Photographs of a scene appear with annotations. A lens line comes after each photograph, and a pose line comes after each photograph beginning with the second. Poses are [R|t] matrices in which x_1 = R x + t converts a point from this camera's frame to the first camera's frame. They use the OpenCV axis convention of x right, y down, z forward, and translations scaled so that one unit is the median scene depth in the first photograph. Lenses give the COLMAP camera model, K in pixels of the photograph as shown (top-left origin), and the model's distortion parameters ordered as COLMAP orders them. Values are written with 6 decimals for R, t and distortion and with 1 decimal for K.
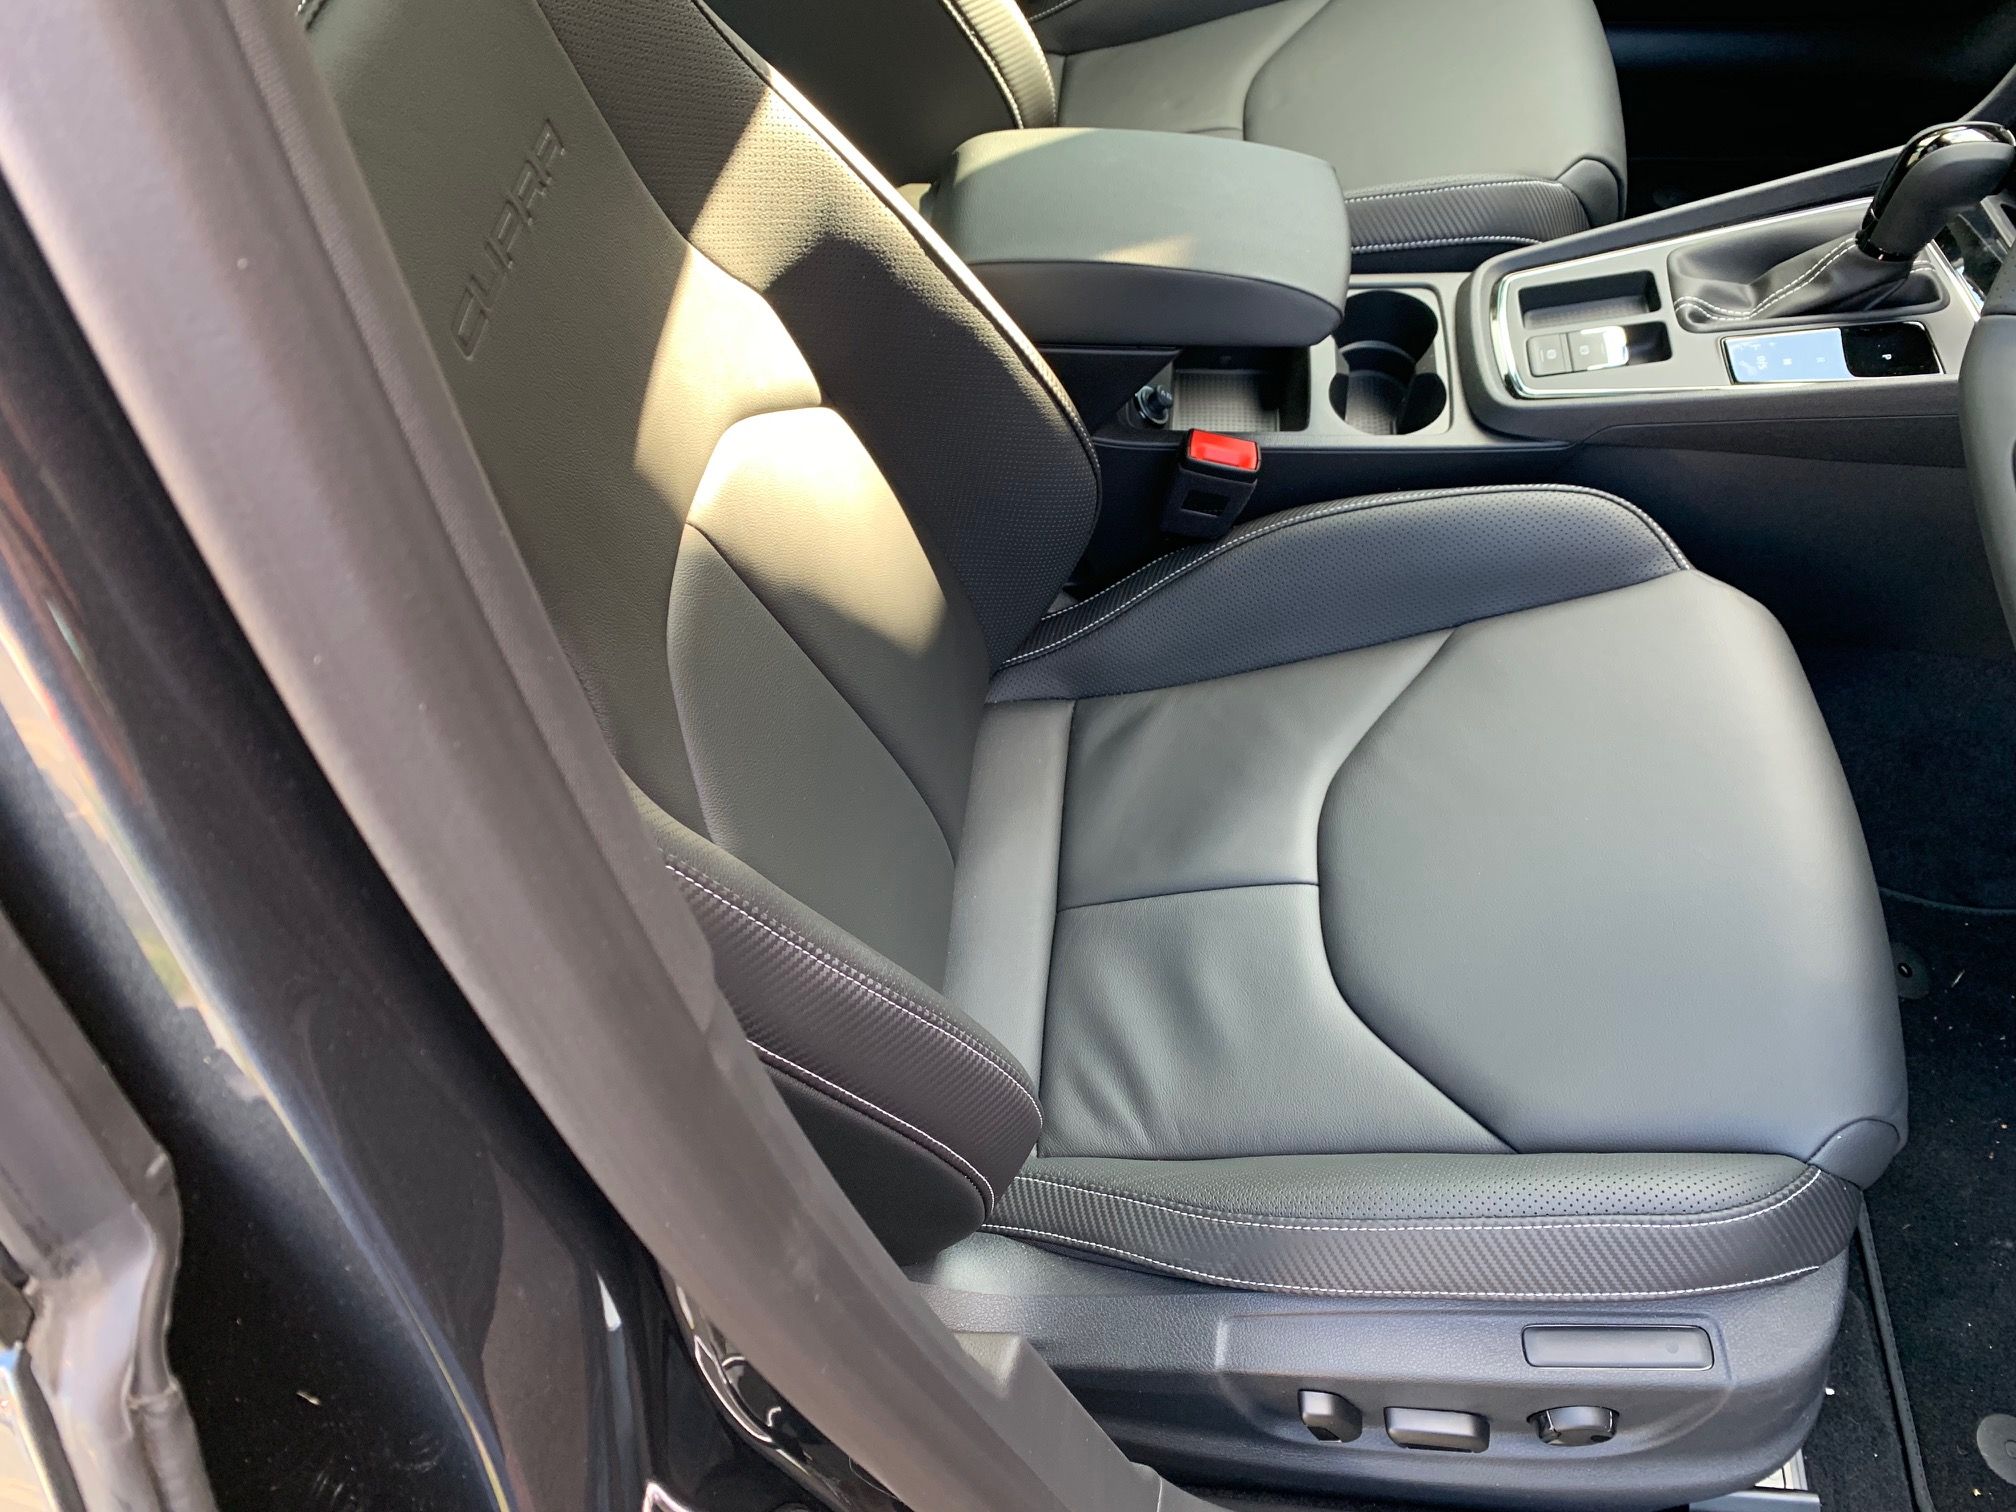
lens RADIAL K [[1530.8, 0, 1017.3], [0, 1530.8, 714.9], [0, 0, 1]] dist [0.026255, 0.002983]
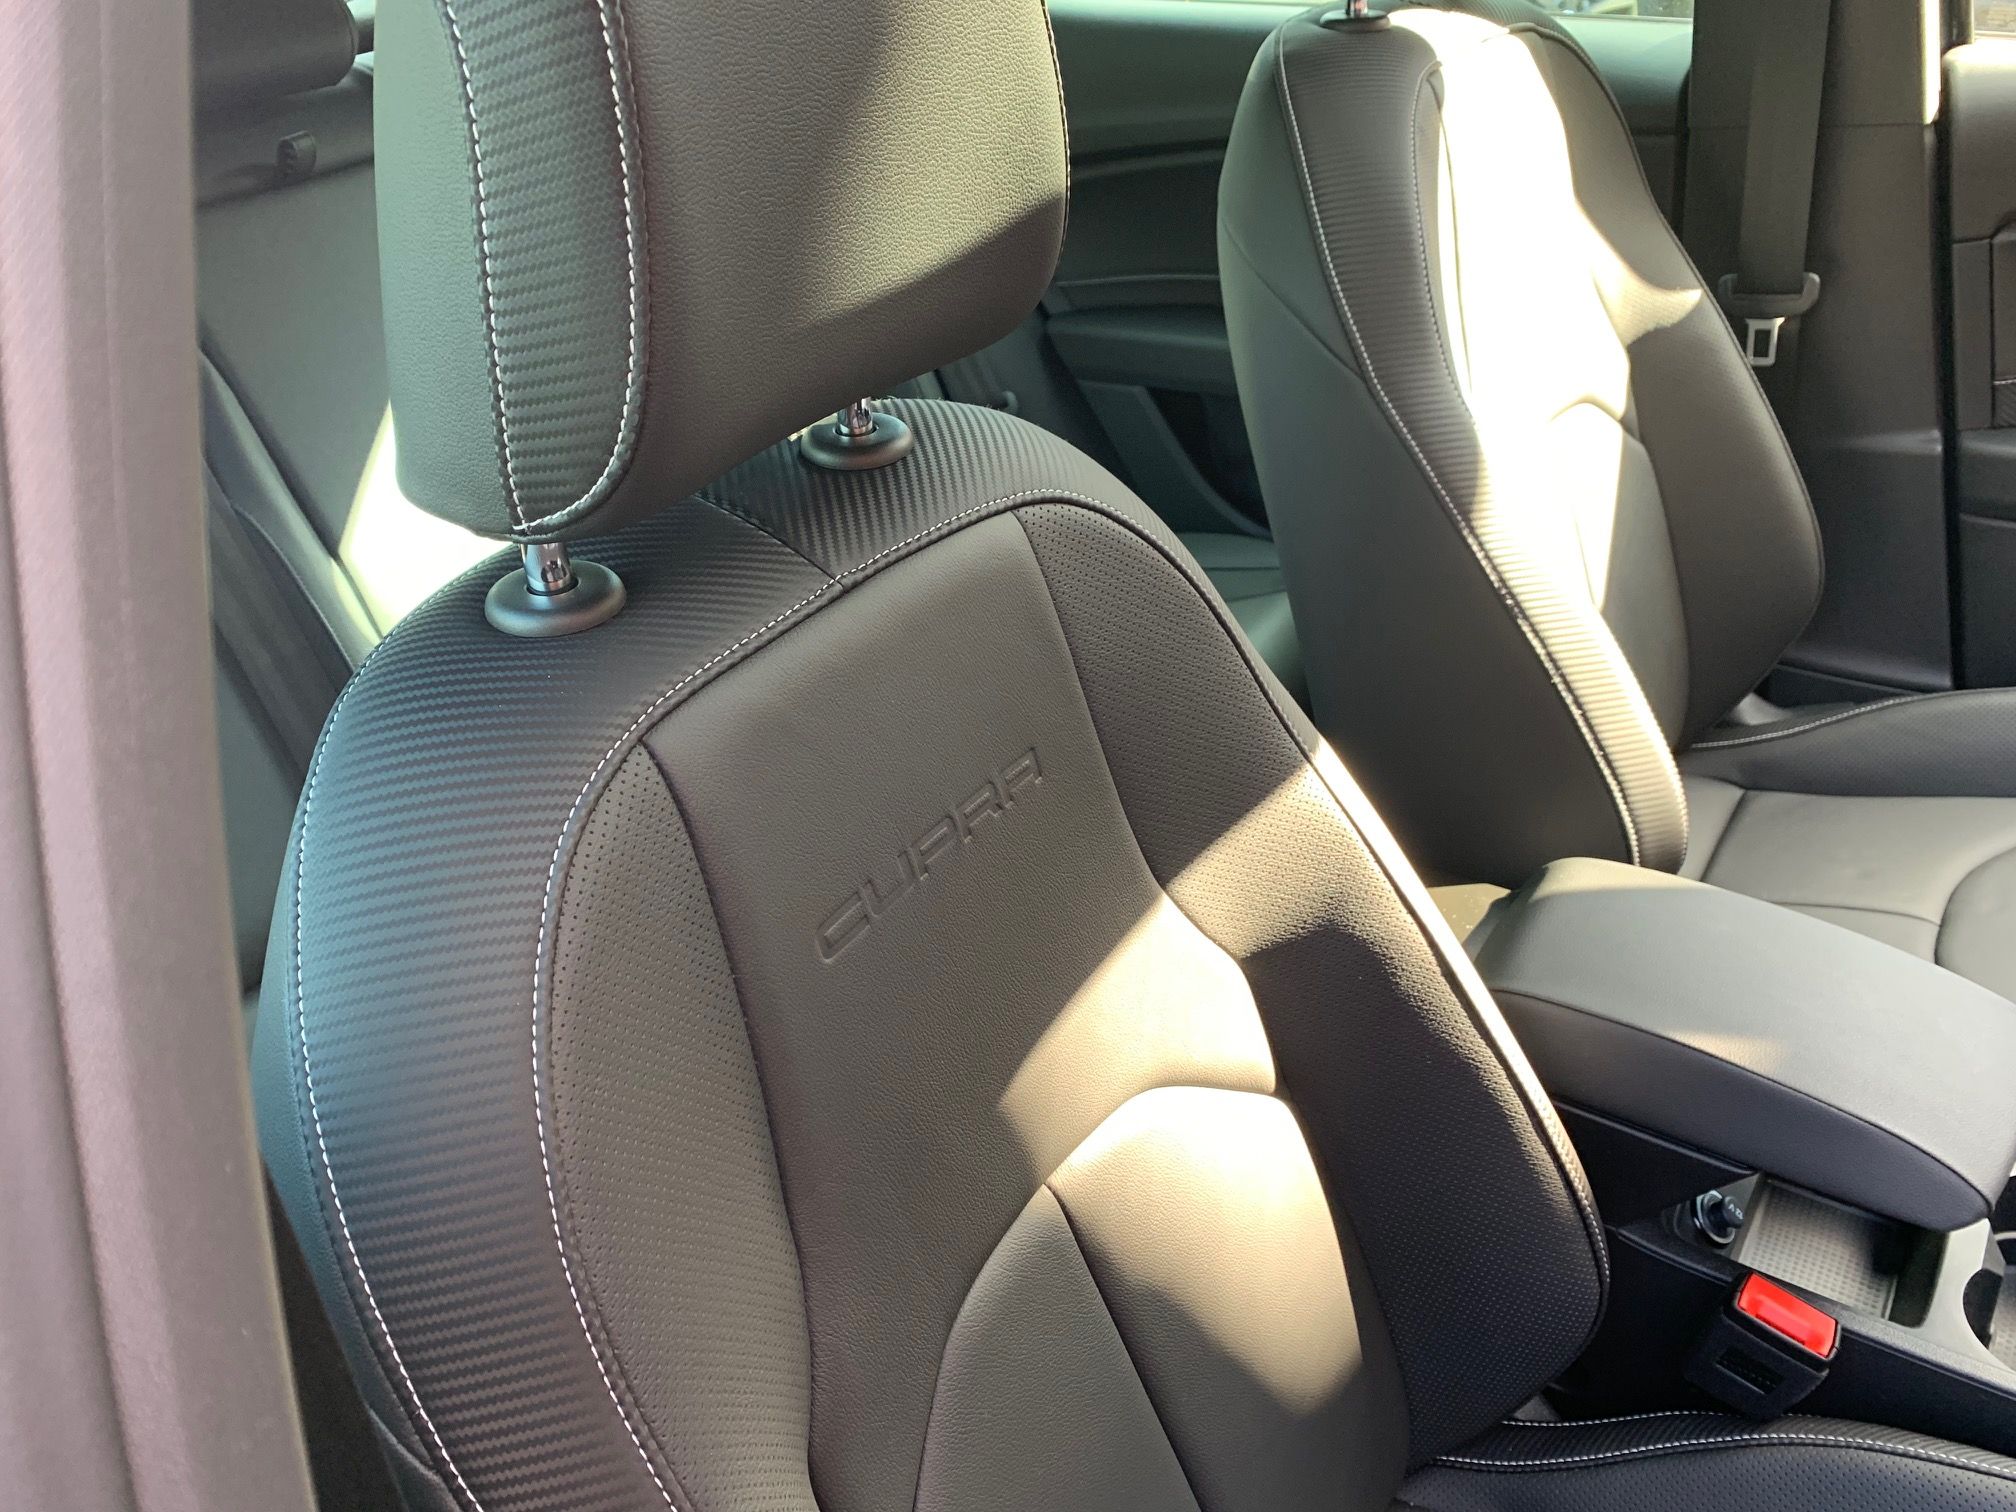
lens RADIAL K [[1577.8, 0, 1007.3], [0, 1577.8, 738.6], [0, 0, 1]] dist [0.012933, -0.005959]
pose [[0.872697, 0.252156, -0.418111, 0.057996], [-0.381508, 0.886570, -0.261620, -0.079362], [0.304716, 0.387828, 0.869907, 0.083721]]
